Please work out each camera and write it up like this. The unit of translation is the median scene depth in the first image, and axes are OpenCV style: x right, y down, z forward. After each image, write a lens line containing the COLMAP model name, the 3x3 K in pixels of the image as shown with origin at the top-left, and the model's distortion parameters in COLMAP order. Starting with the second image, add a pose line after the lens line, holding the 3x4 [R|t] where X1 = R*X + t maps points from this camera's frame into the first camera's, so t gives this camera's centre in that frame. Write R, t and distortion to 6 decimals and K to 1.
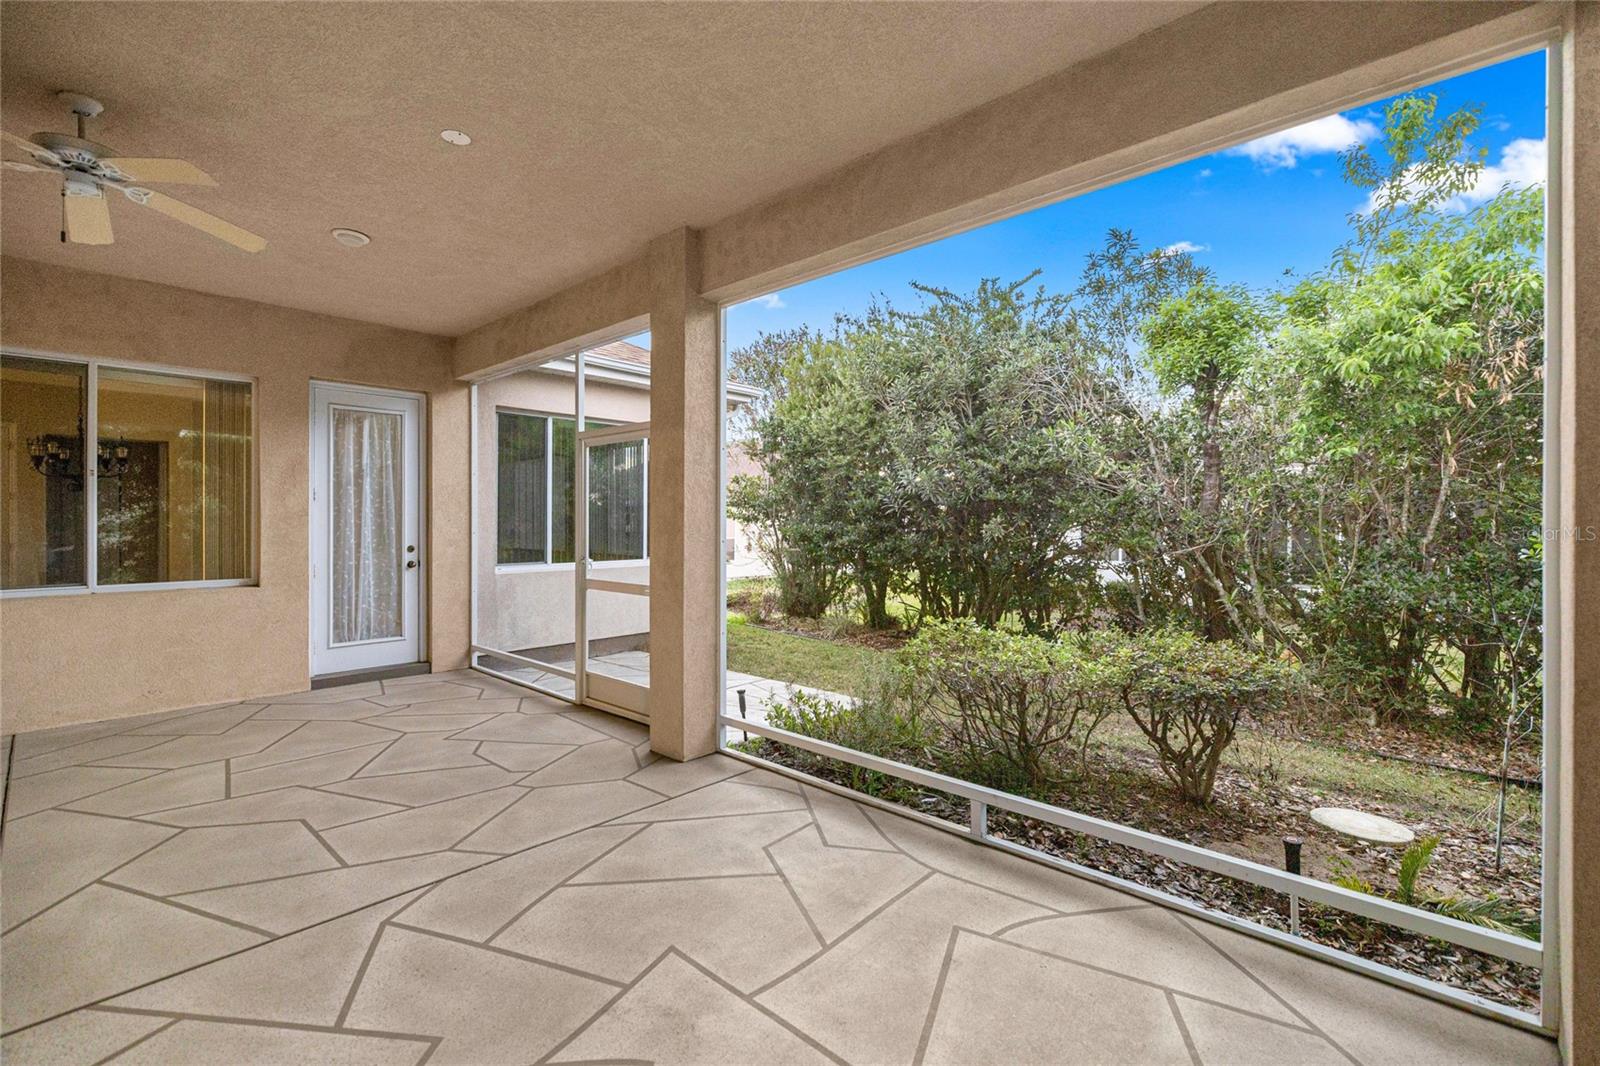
lens RADIAL K [[672.5, 0, 796.1], [0, 672.5, 527.8], [0, 0, 1]] dist [-0.000201, -0.000610]
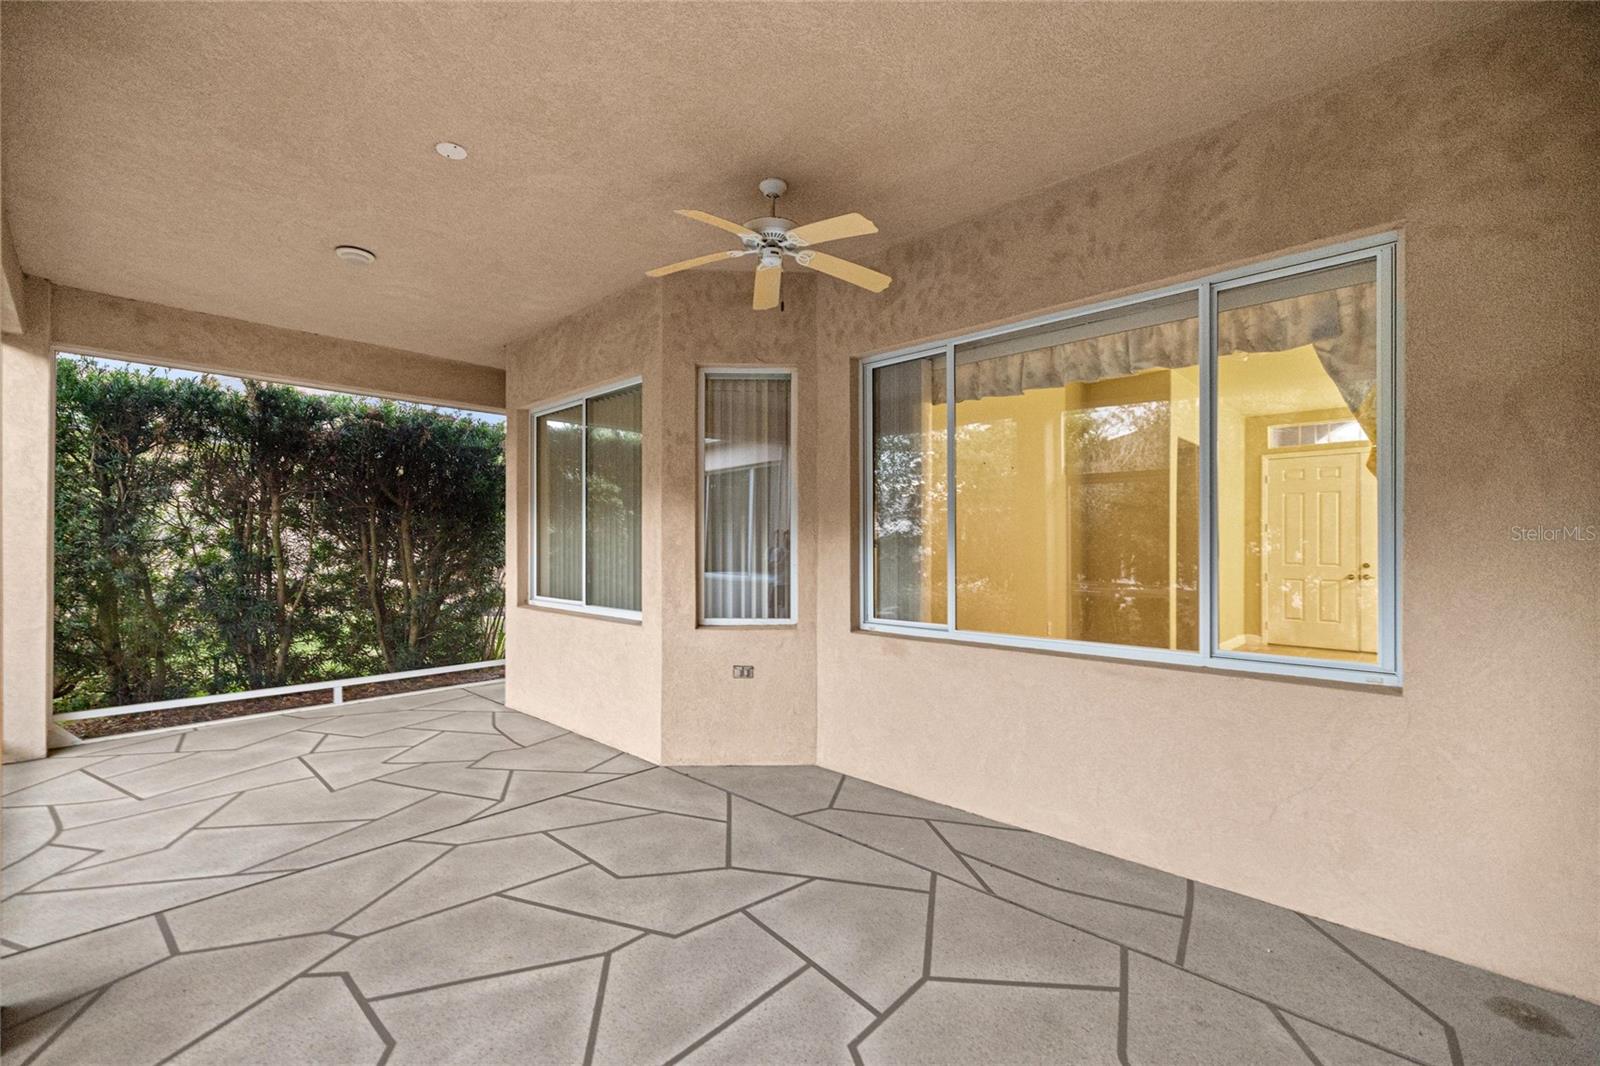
lens RADIAL K [[672.5, 0, 803.3], [0, 672.5, 535.1], [0, 0, 1]] dist [-0.000201, -0.000610]
pose [[-0.999675, -0.000317, 0.025493, -1.062840], [-0.000480, 0.999979, -0.006405, -0.014623], [-0.025490, -0.006415, -0.999654, 2.000473]]
